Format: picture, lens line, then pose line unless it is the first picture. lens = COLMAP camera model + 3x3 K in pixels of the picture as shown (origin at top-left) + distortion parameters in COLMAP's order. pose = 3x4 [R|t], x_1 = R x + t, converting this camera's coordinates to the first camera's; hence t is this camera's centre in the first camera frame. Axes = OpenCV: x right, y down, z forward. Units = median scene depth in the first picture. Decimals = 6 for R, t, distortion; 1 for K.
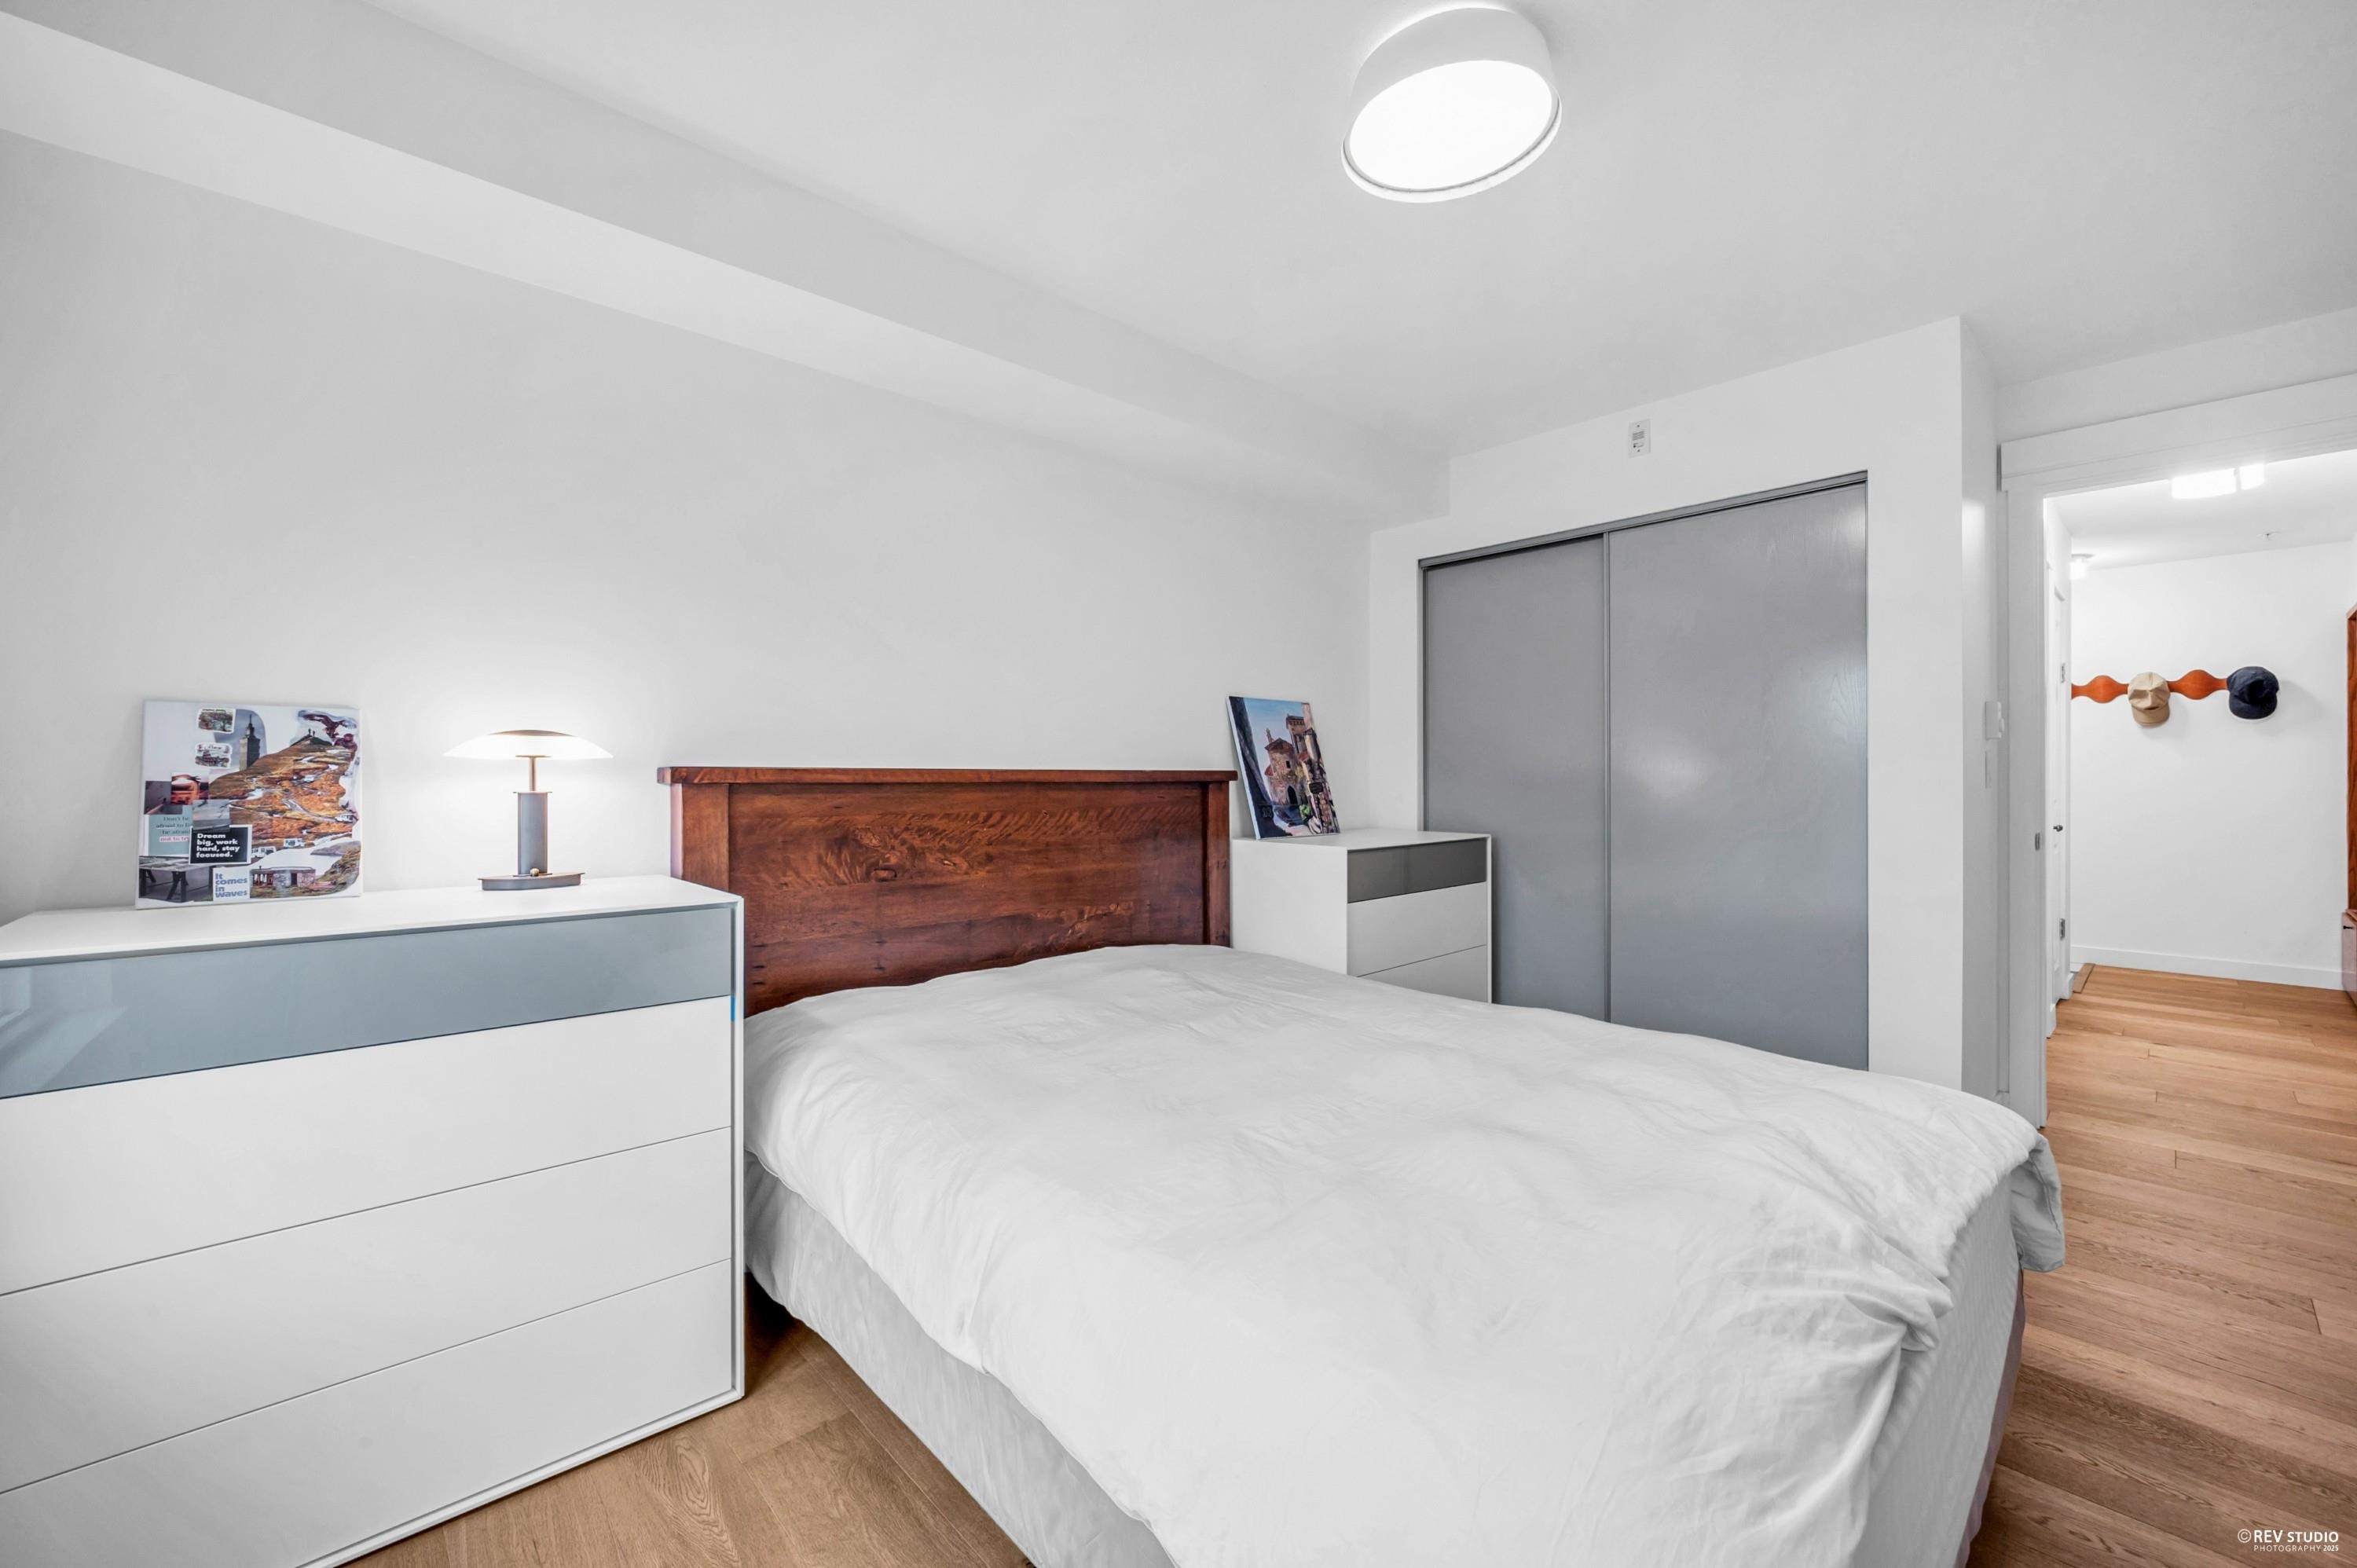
lens RADIAL K [[932.8, 0, 1169.4], [0, 932.8, 790.8], [0, 0, 1]] dist [-0.003149, -0.000263]
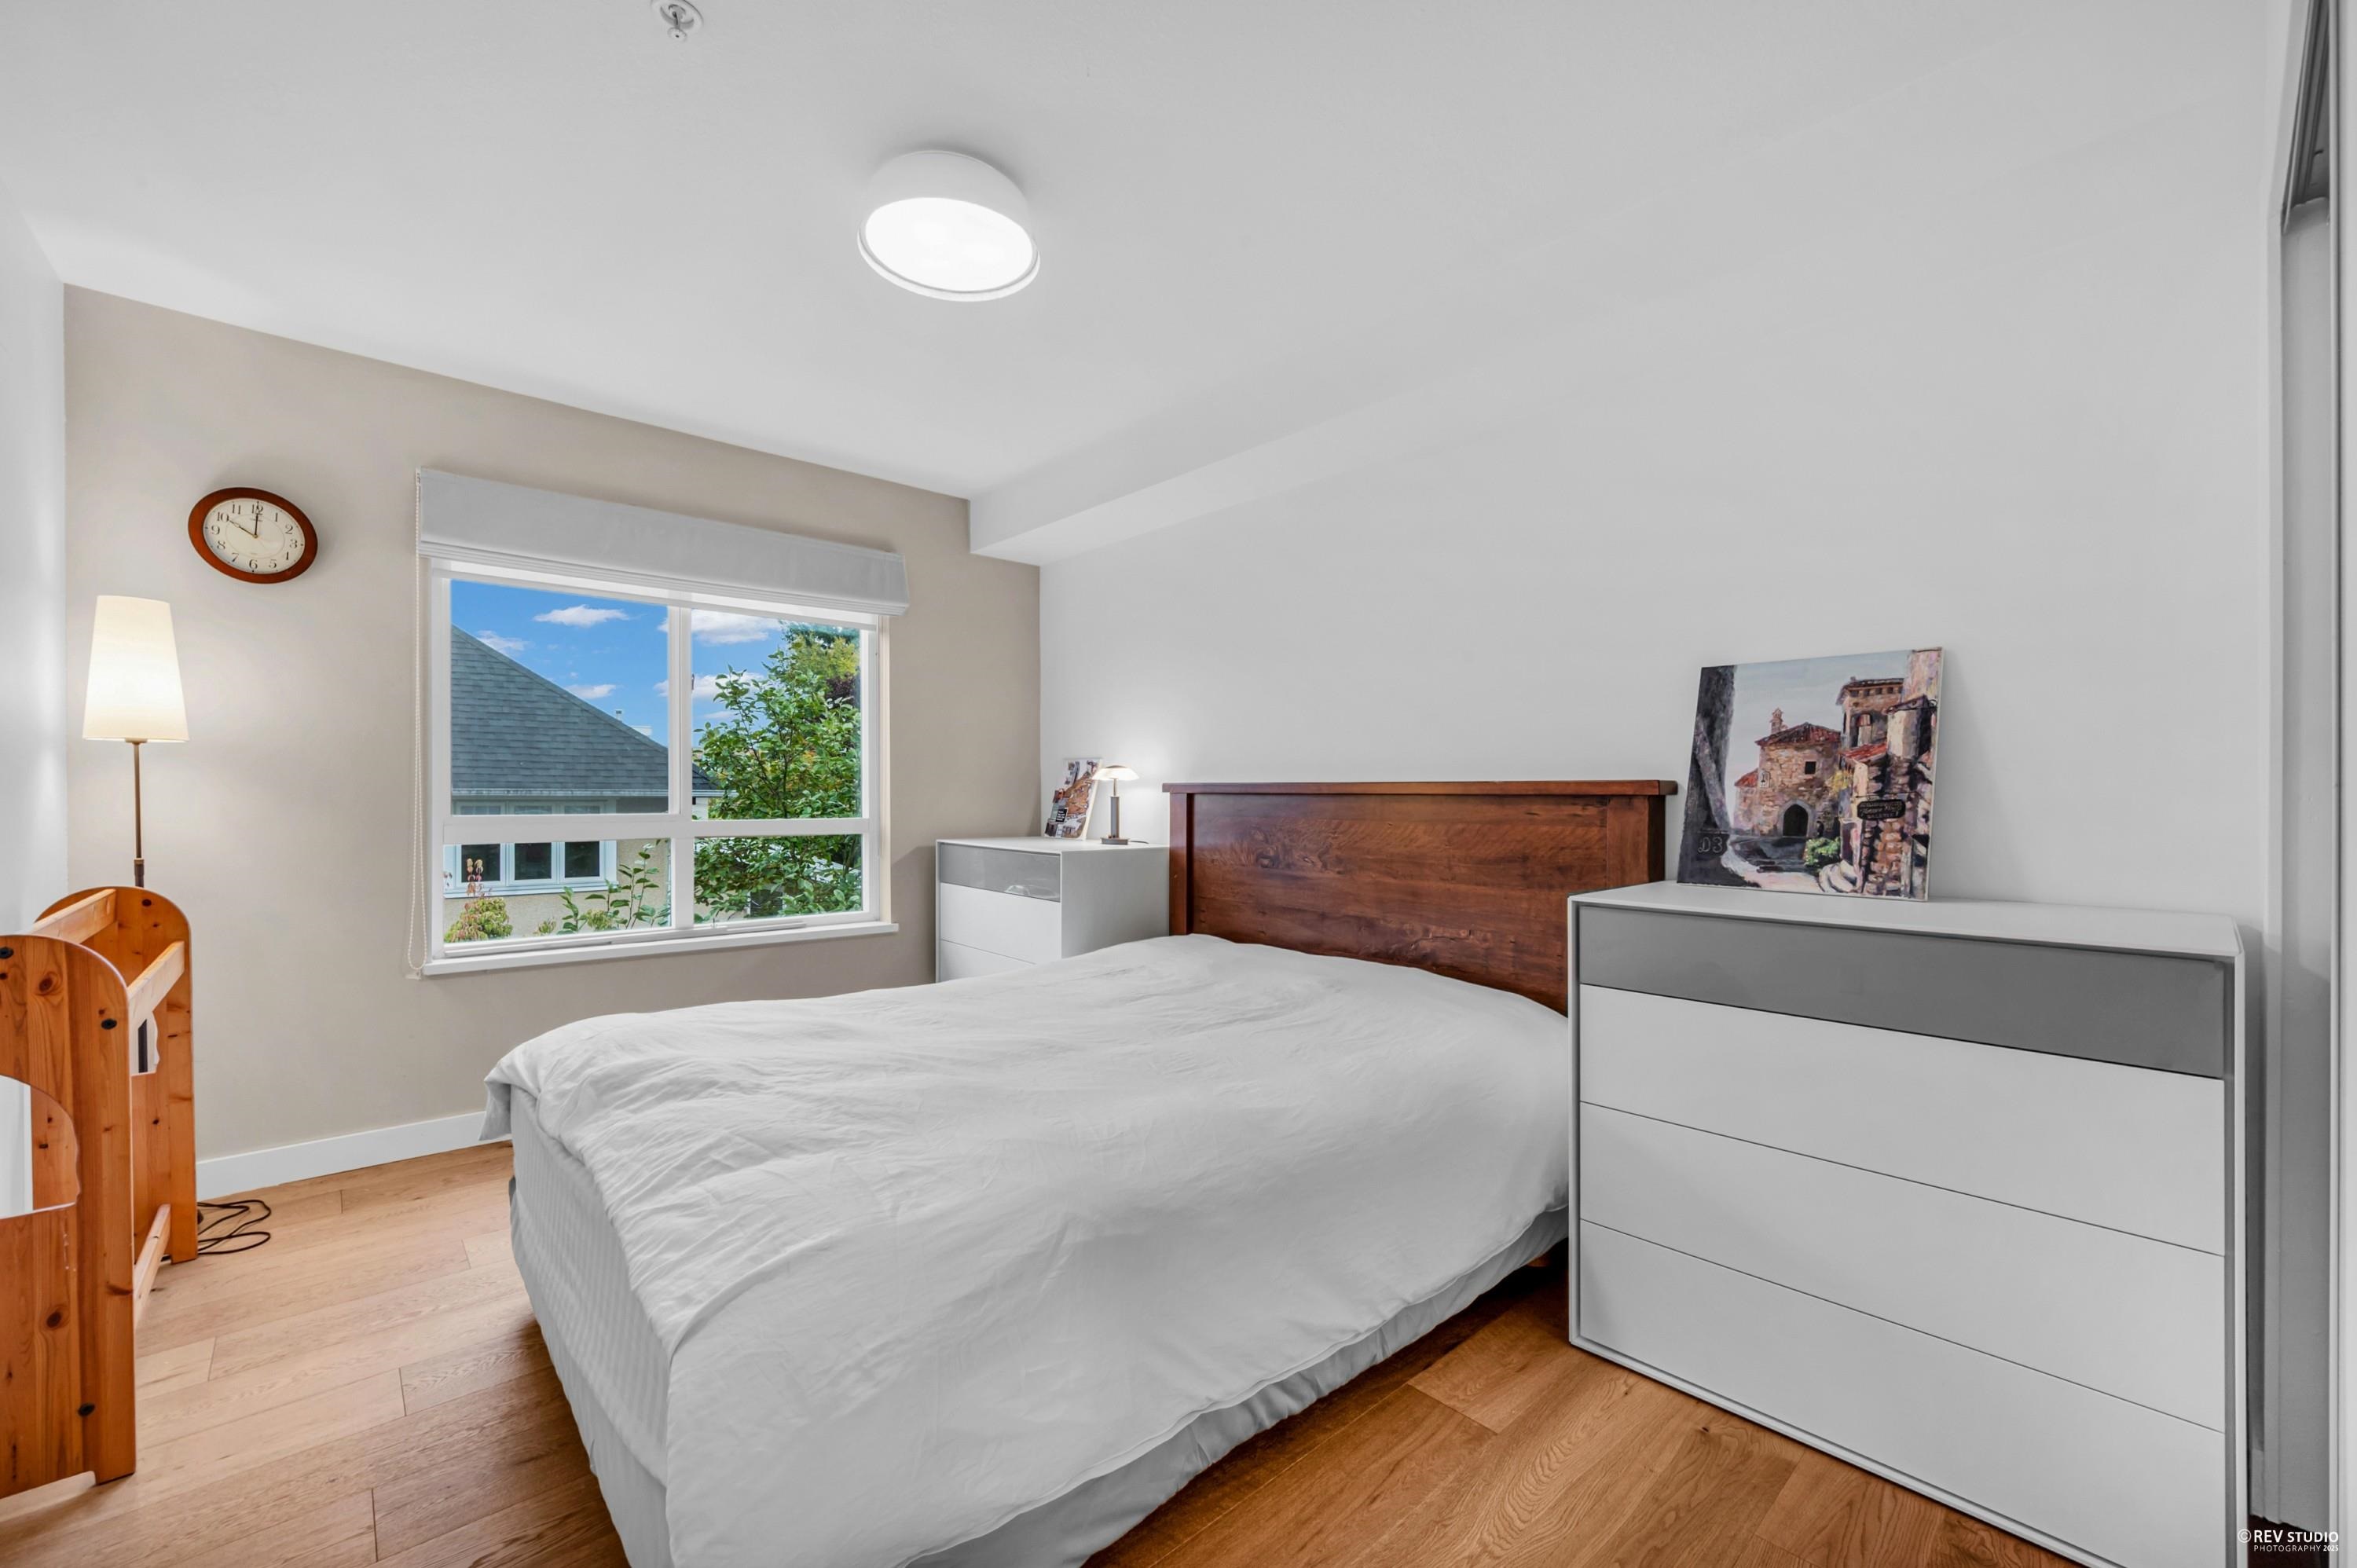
lens RADIAL K [[932.8, 0, 1169.4], [0, 932.8, 790.8], [0, 0, 1]] dist [-0.003149, -0.000263]
pose [[-0.004197, 0.001035, -0.999991, 0.888323], [-0.016553, 0.999862, 0.001105, -0.009971], [0.999854, 0.016558, -0.004179, 0.756501]]
